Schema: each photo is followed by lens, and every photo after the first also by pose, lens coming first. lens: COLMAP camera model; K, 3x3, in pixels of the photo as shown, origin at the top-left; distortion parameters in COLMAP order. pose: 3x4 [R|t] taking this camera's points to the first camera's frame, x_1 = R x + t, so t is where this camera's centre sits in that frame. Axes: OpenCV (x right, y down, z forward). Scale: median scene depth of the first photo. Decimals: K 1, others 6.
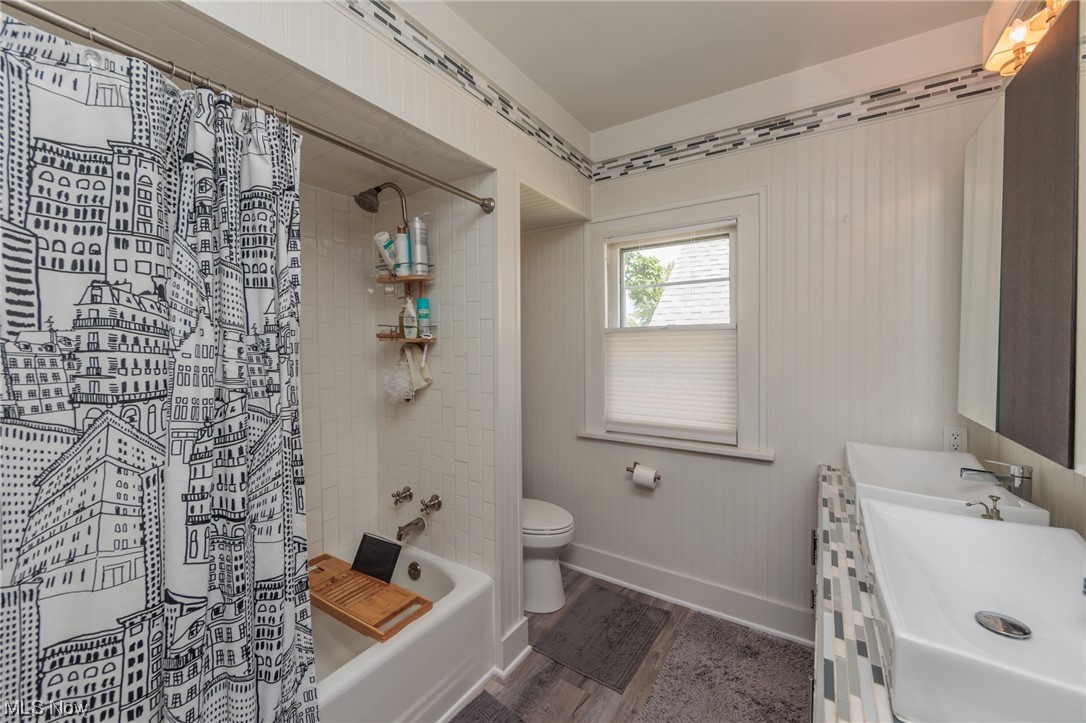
lens RADIAL K [[422.5, 0, 538.0], [0, 422.5, 351.7], [0, 0, 1]] dist [0.001472, -0.001700]
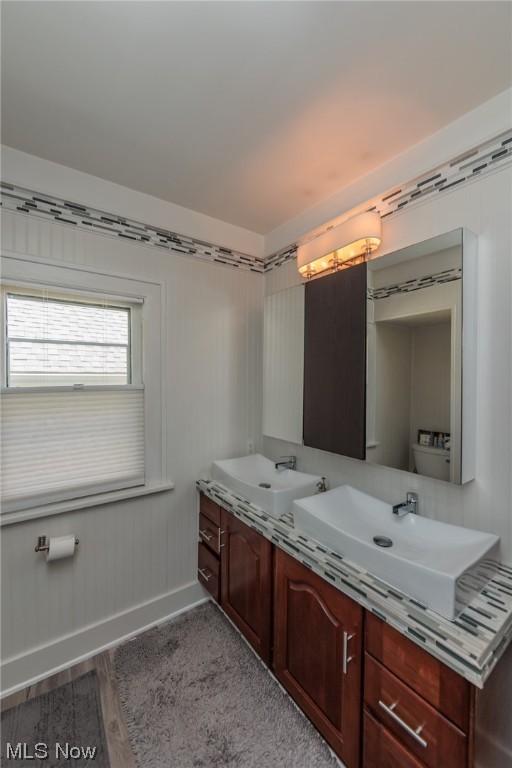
lens RADIAL K [[298.8, 0, 252.5], [0, 298.8, 384.1], [0, 0, 1]] dist [0.001472, -0.001700]
pose [[0.373585, -0.007441, 0.927566, -0.215455], [0.016290, 0.999866, 0.001460, -0.065938], [-0.927453, 0.014565, 0.373656, 0.390197]]
